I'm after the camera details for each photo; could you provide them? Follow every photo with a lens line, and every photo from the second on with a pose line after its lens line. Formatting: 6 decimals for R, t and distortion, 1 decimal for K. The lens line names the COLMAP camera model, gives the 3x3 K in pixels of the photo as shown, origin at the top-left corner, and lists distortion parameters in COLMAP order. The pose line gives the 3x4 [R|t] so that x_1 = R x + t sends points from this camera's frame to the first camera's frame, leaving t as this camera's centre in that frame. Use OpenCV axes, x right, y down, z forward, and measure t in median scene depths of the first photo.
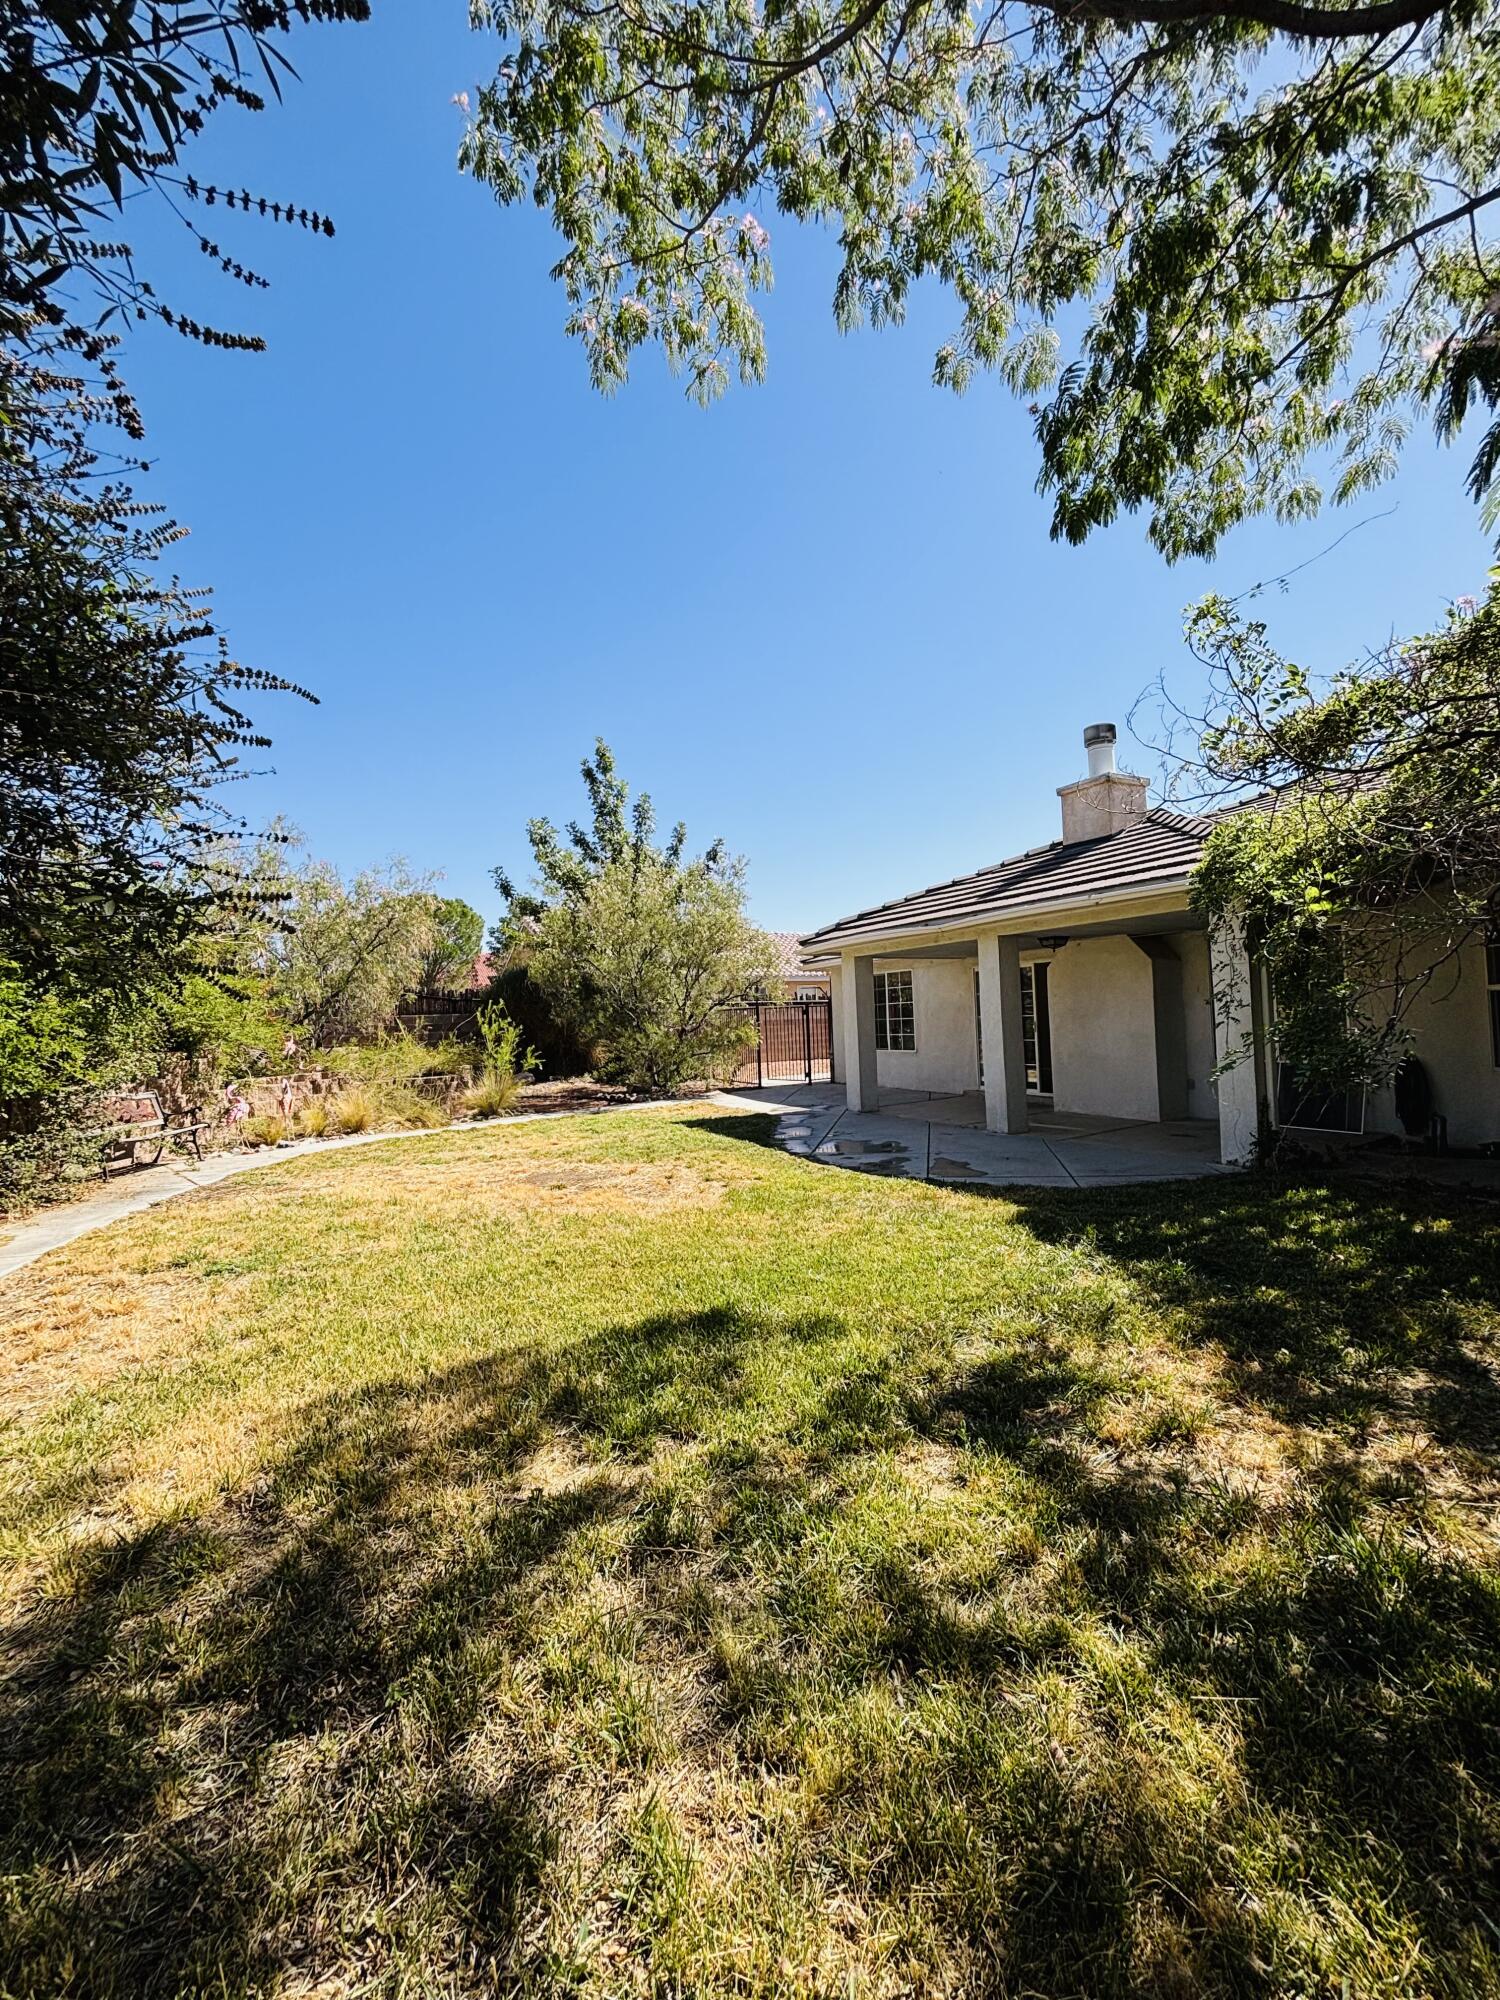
lens RADIAL K [[791.4, 0, 750.0], [0, 791.4, 1000.0], [0, 0, 1]] dist [0.002356, 0.000122]
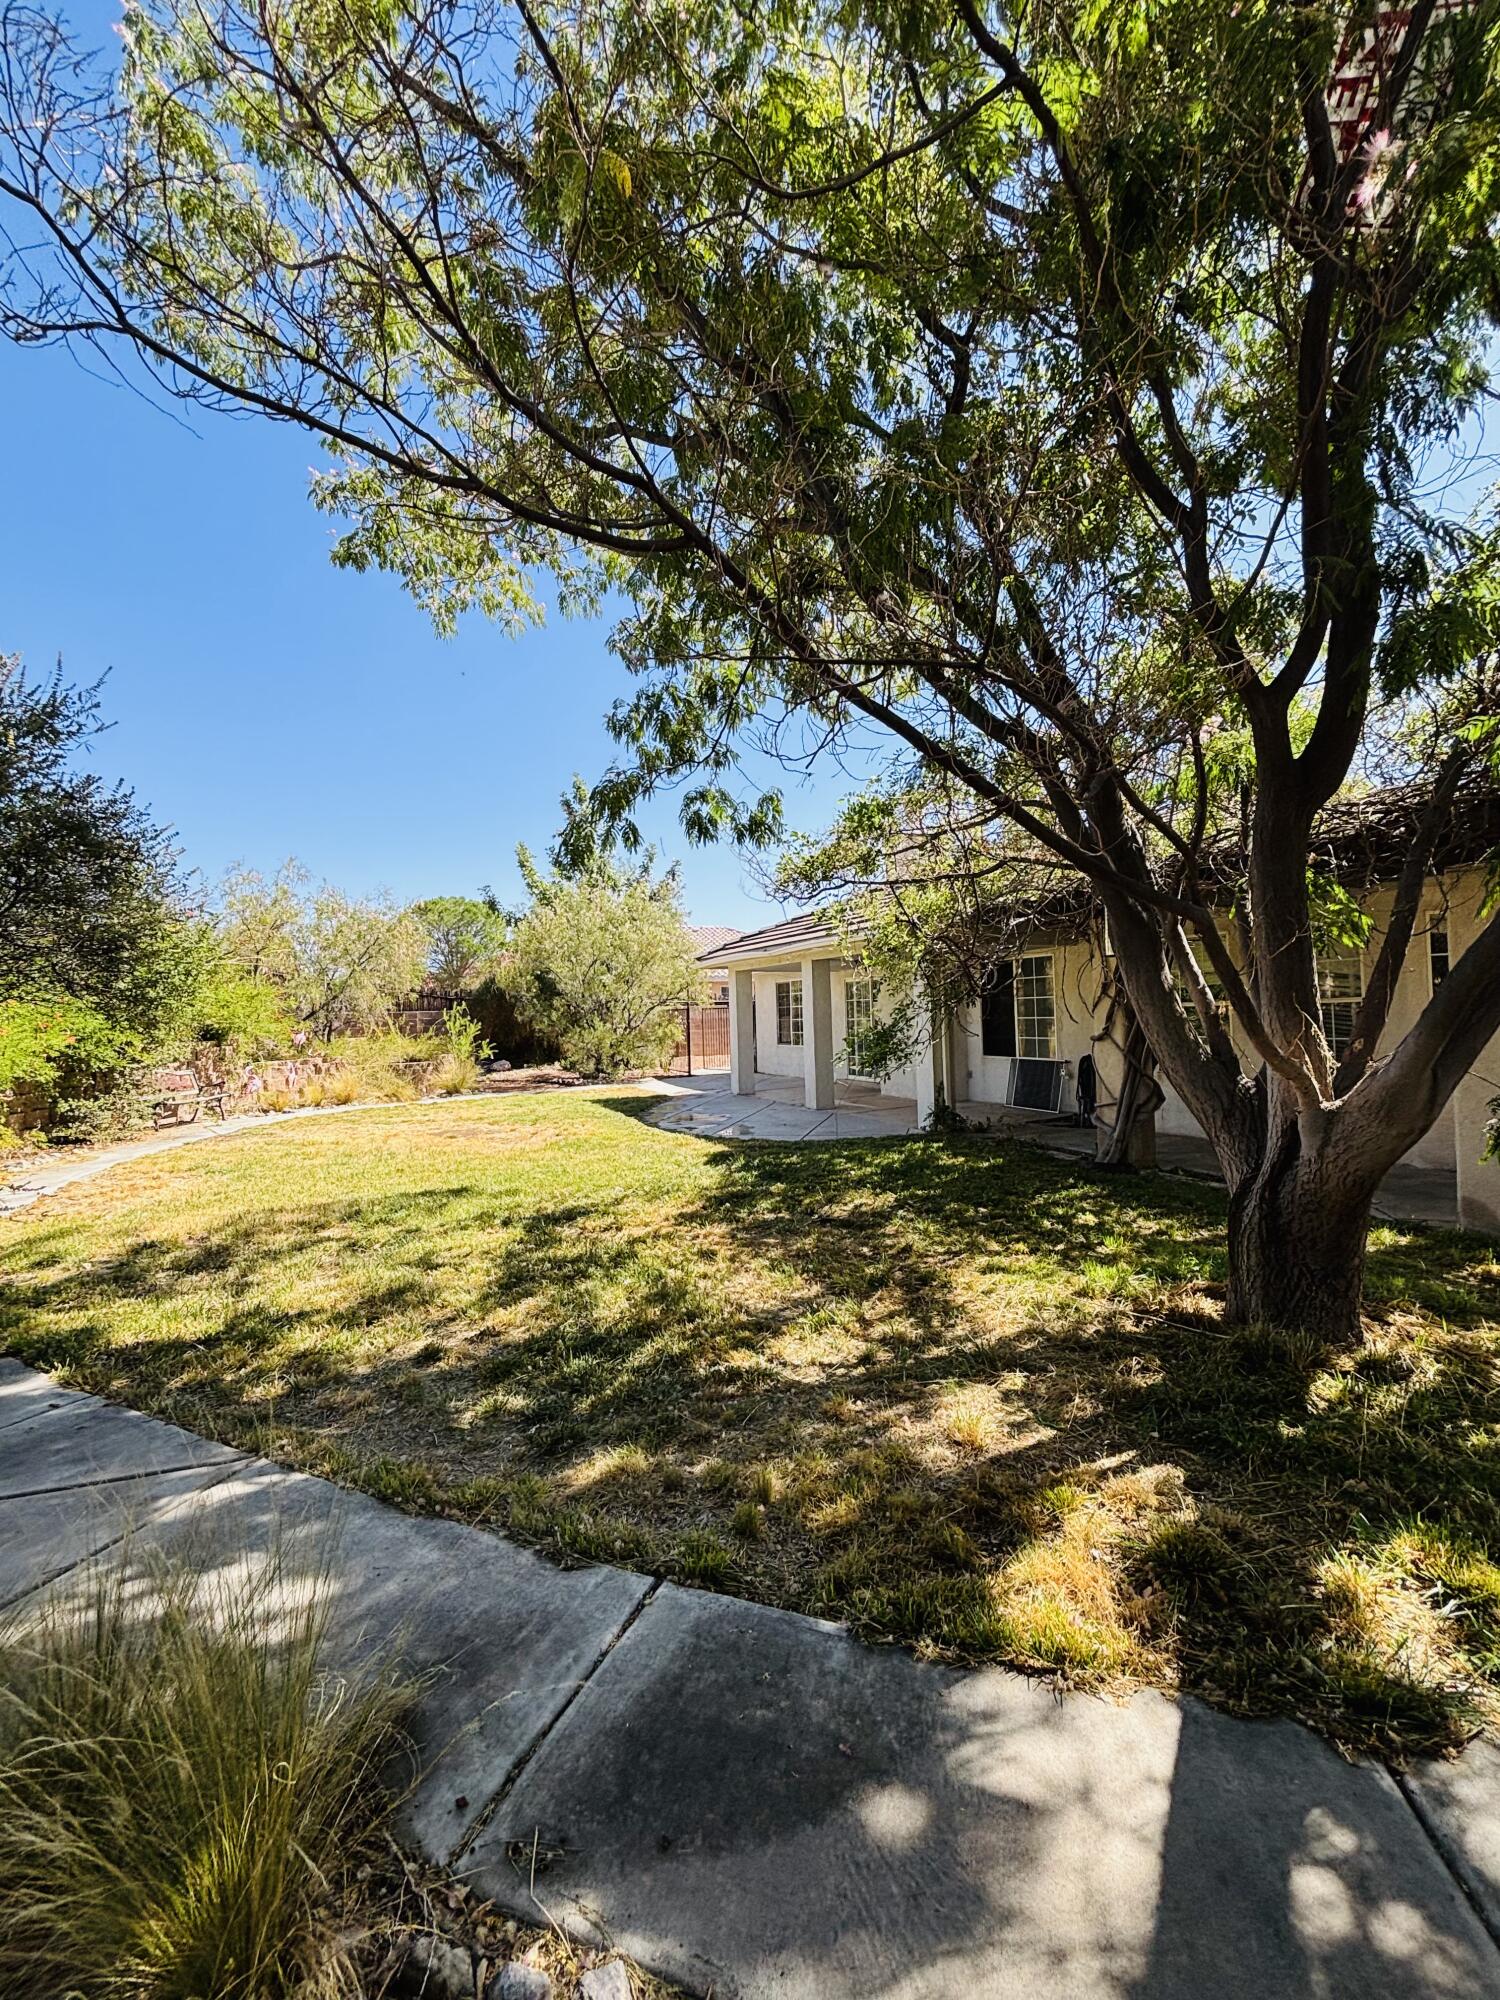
lens RADIAL K [[812.3, 0, 760.5], [0, 812.3, 997.0], [0, 0, 1]] dist [0.009308, -0.000034]
pose [[0.998056, 0.008444, -0.061750, 0.252650], [-0.008020, 0.999943, 0.007118, -0.023139], [0.061807, -0.006609, 0.998066, -0.280523]]
